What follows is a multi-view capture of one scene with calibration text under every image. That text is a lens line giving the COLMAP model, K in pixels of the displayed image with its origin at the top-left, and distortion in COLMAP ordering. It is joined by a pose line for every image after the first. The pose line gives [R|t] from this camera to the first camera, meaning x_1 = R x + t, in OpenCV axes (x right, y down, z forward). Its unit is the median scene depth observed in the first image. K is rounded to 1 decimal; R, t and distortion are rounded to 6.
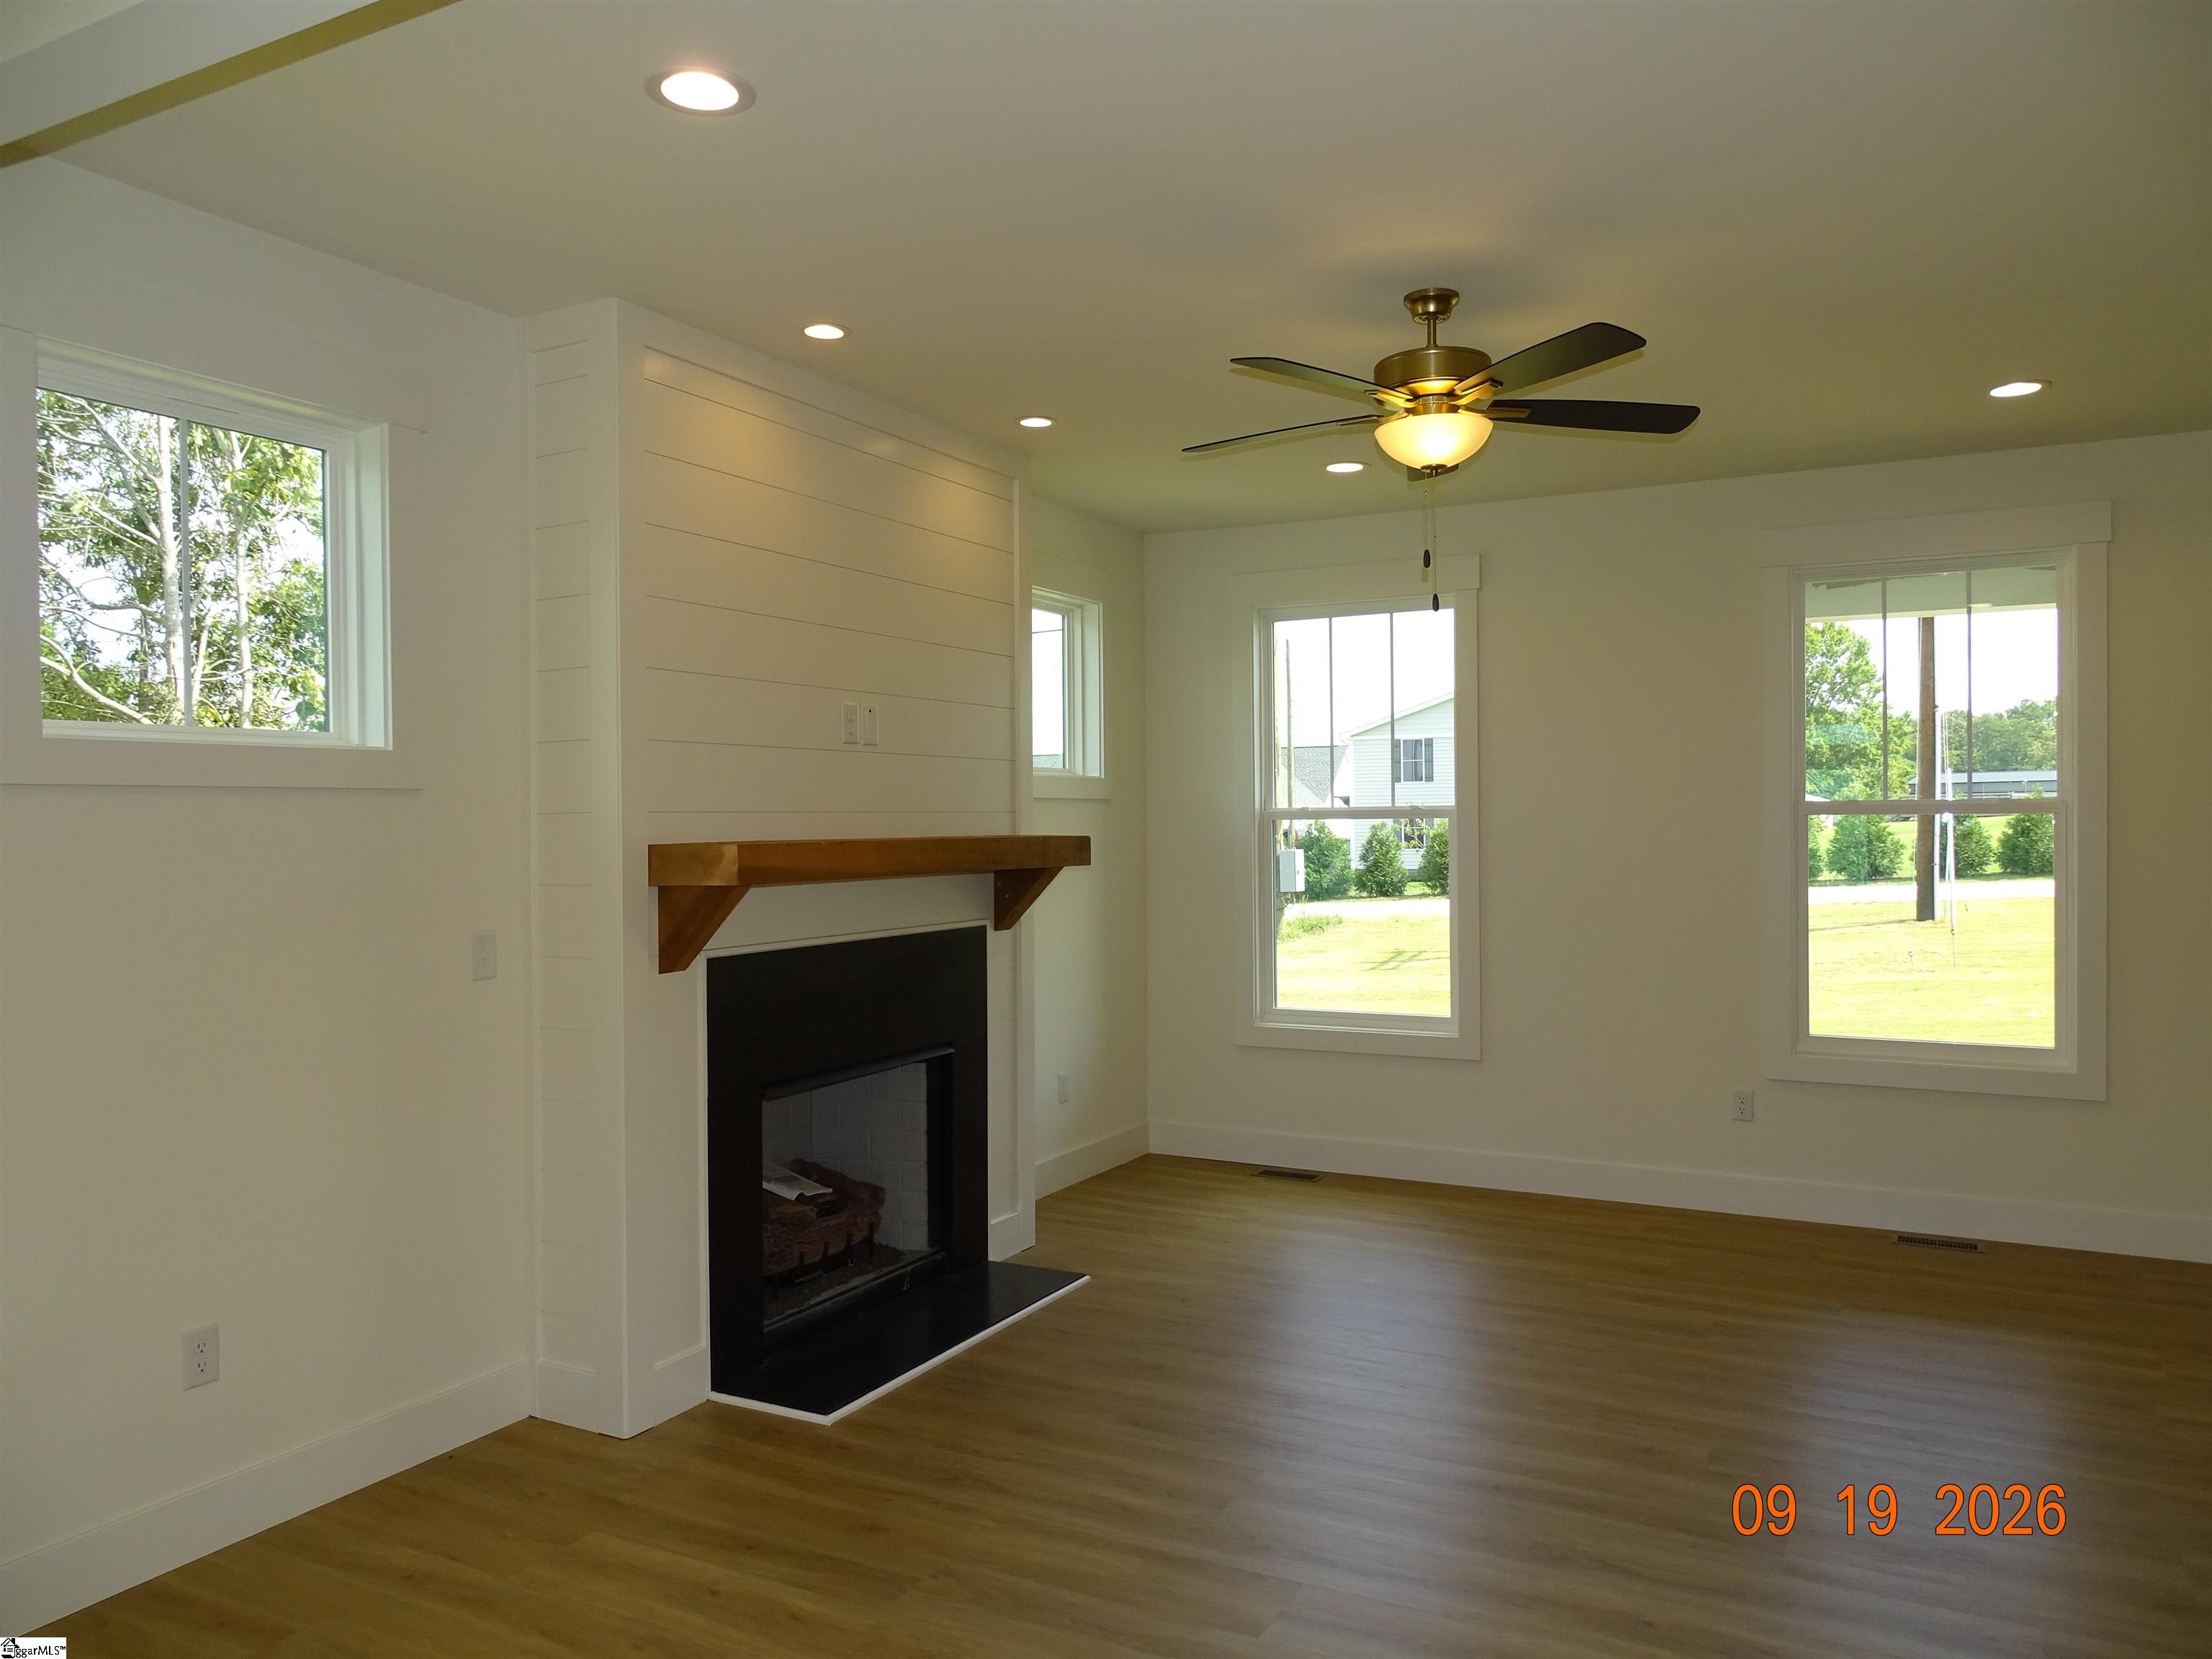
lens RADIAL K [[1569.1, 0, 1119.8], [0, 1569.1, 829.2], [0, 0, 1]] dist [0.000681, 0.004848]
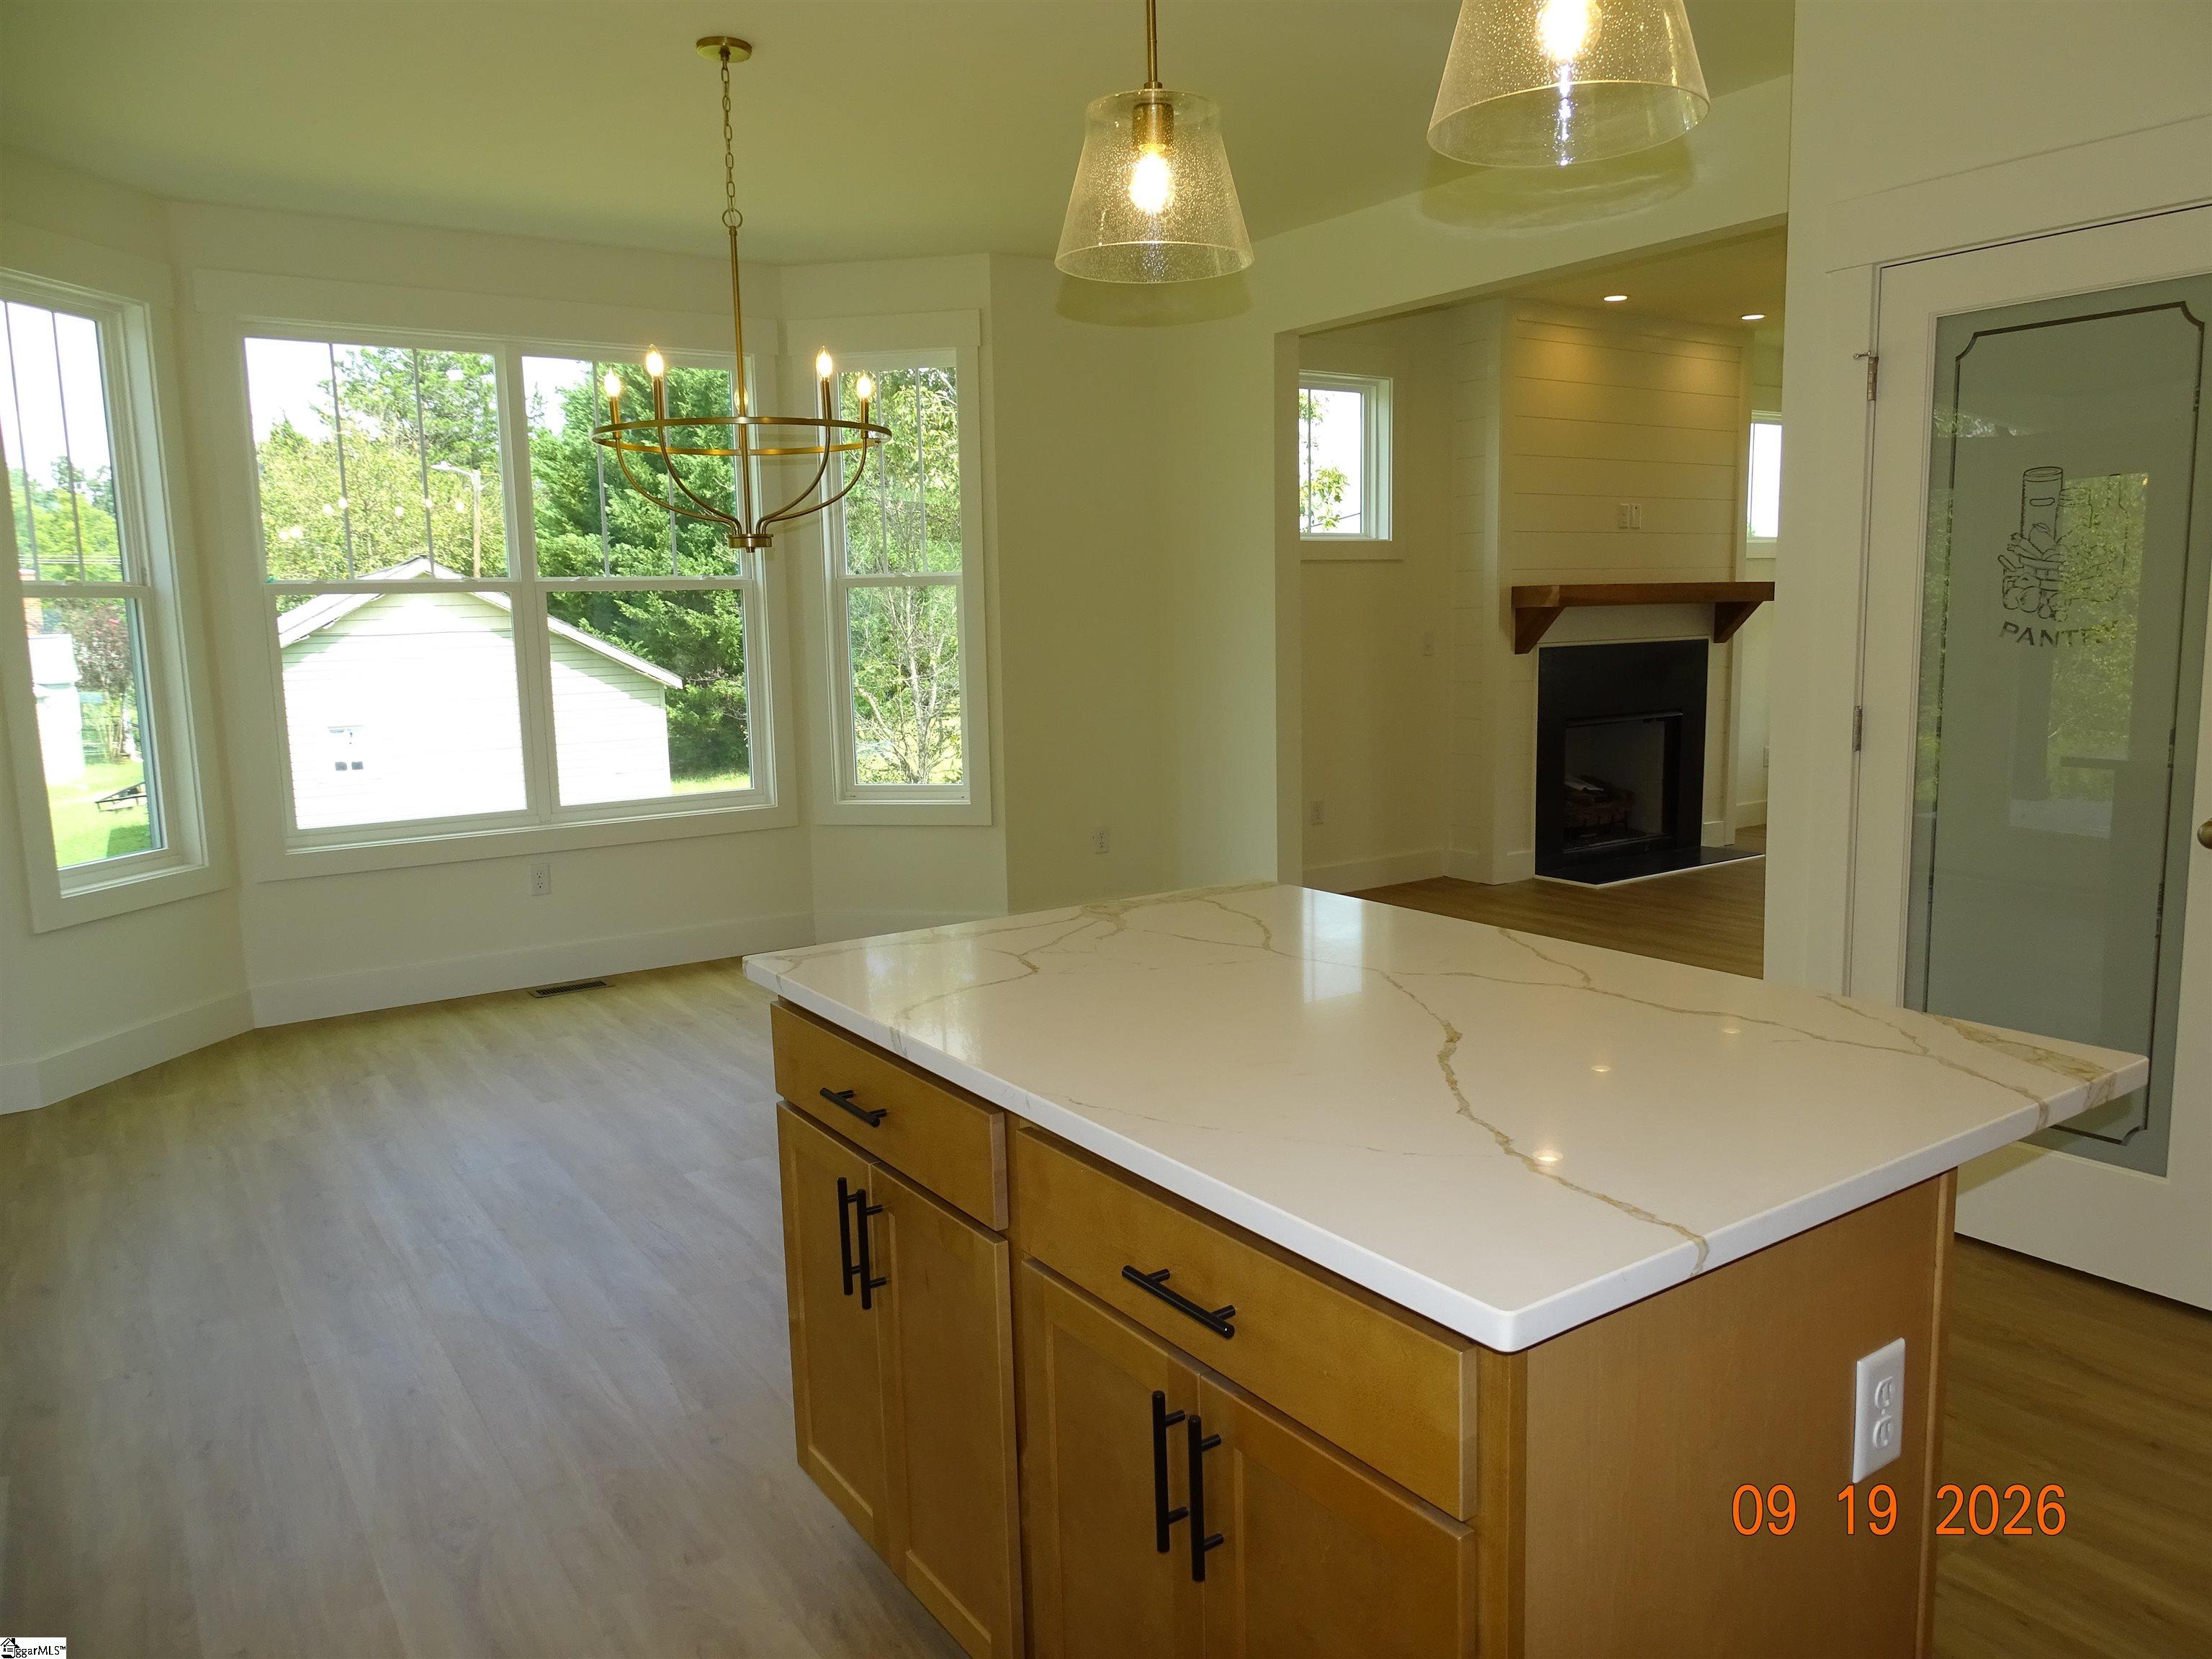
lens RADIAL K [[1569.1, 0, 1119.8], [0, 1569.1, 829.2], [0, 0, 1]] dist [0.000681, 0.004848]
pose [[0.884400, 0.059668, -0.462899, 0.153416], [0.009444, 0.989303, 0.145566, 0.016173], [0.466634, -0.133110, 0.874377, -0.794160]]
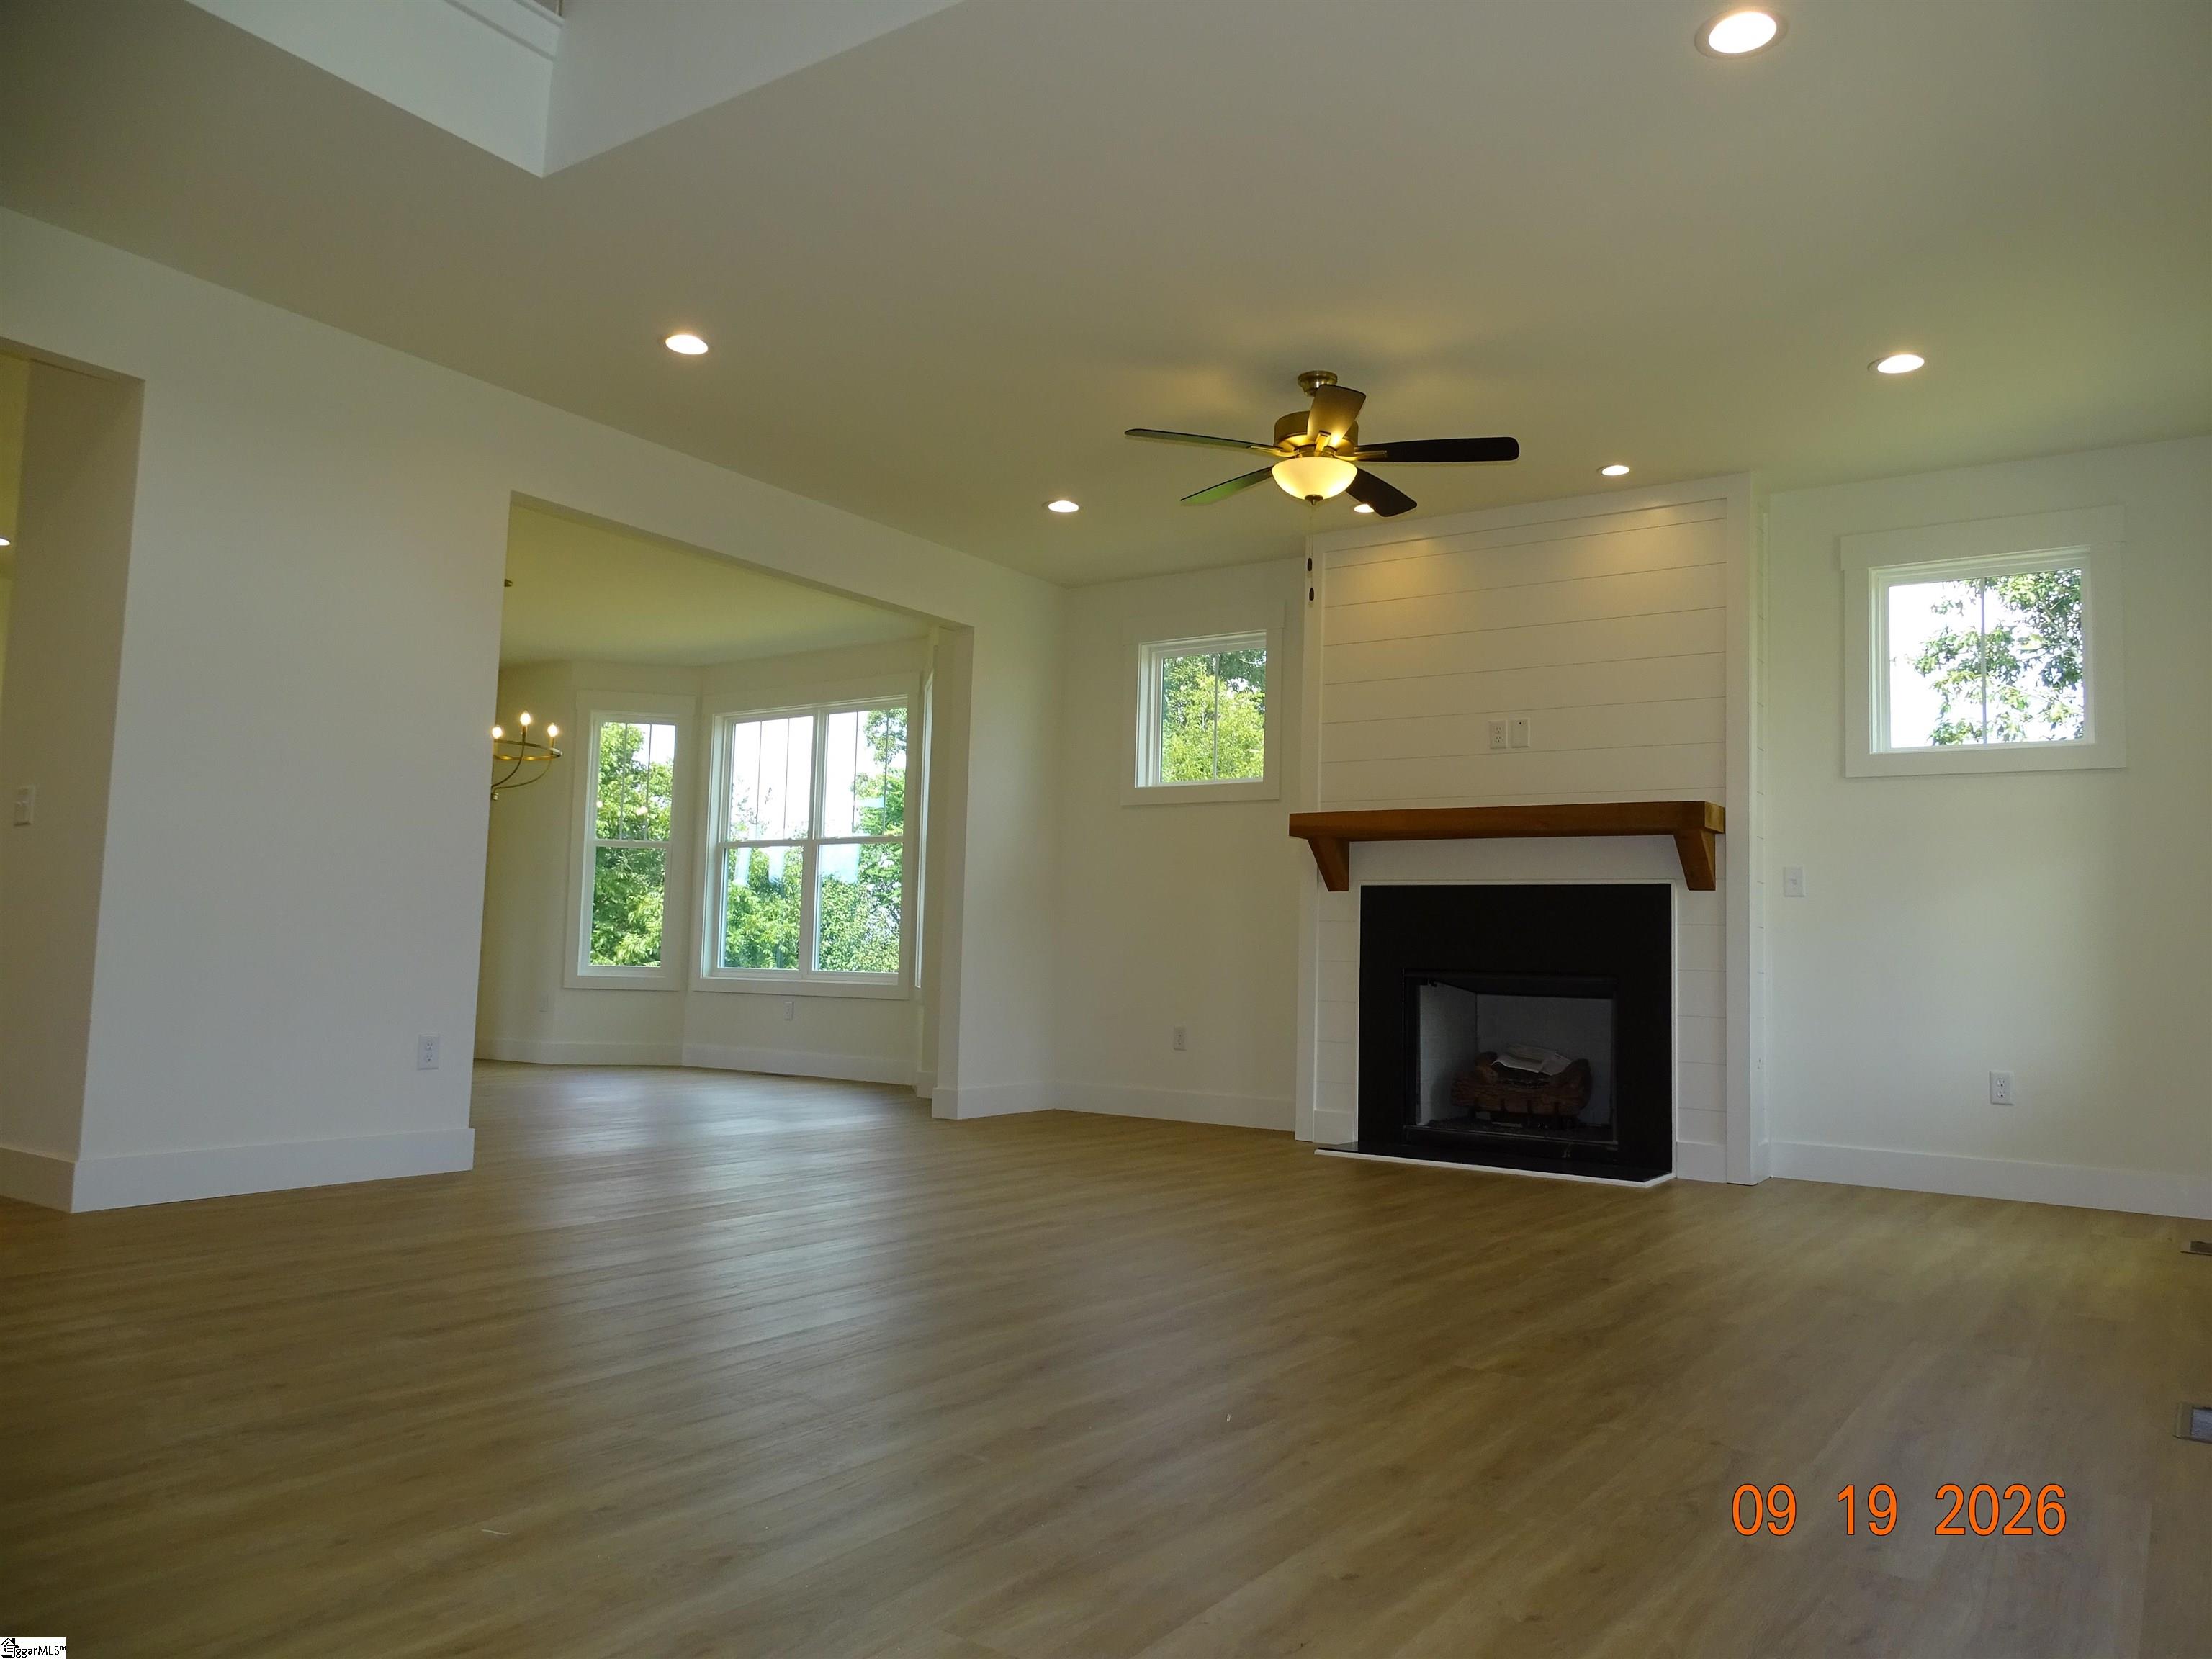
lens RADIAL K [[1569.1, 0, 1119.8], [0, 1569.1, 829.2], [0, 0, 1]] dist [0.000681, 0.004848]
pose [[-0.110702, -0.086750, -0.990060, 1.275917], [-0.039175, 0.995790, -0.082872, 0.151604], [0.993081, 0.029612, -0.113635, 0.813089]]
